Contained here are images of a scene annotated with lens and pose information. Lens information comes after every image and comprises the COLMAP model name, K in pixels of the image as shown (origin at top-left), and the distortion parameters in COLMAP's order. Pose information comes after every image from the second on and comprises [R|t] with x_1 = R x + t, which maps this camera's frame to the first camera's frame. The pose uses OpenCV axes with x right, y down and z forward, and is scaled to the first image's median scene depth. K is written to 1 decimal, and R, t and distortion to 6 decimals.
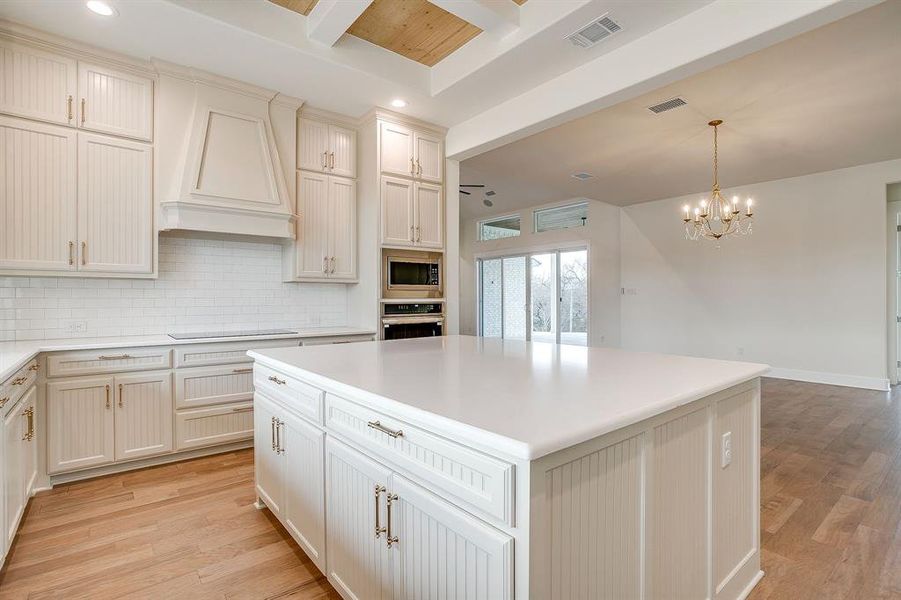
lens RADIAL K [[435.5, 0, 454.2], [0, 435.5, 293.1], [0, 0, 1]] dist [-0.025383, 0.001294]
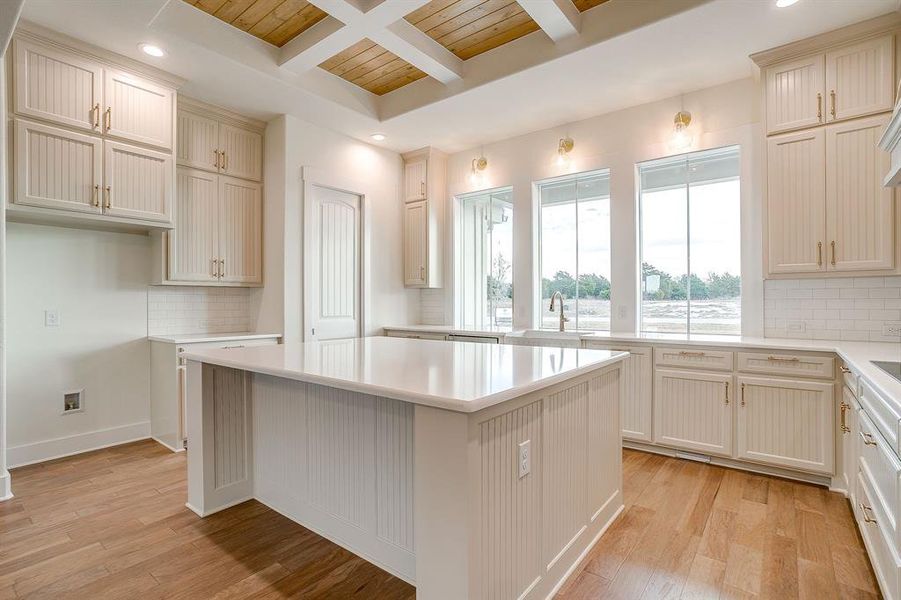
lens RADIAL K [[435.5, 0, 448.3], [0, 435.5, 300.9], [0, 0, 1]] dist [-0.025383, 0.001294]
pose [[-0.977453, 0.002274, -0.211143, 0.087759], [0.006845, 0.999758, -0.020924, 0.018231], [0.211044, -0.021897, -0.977231, 1.136375]]
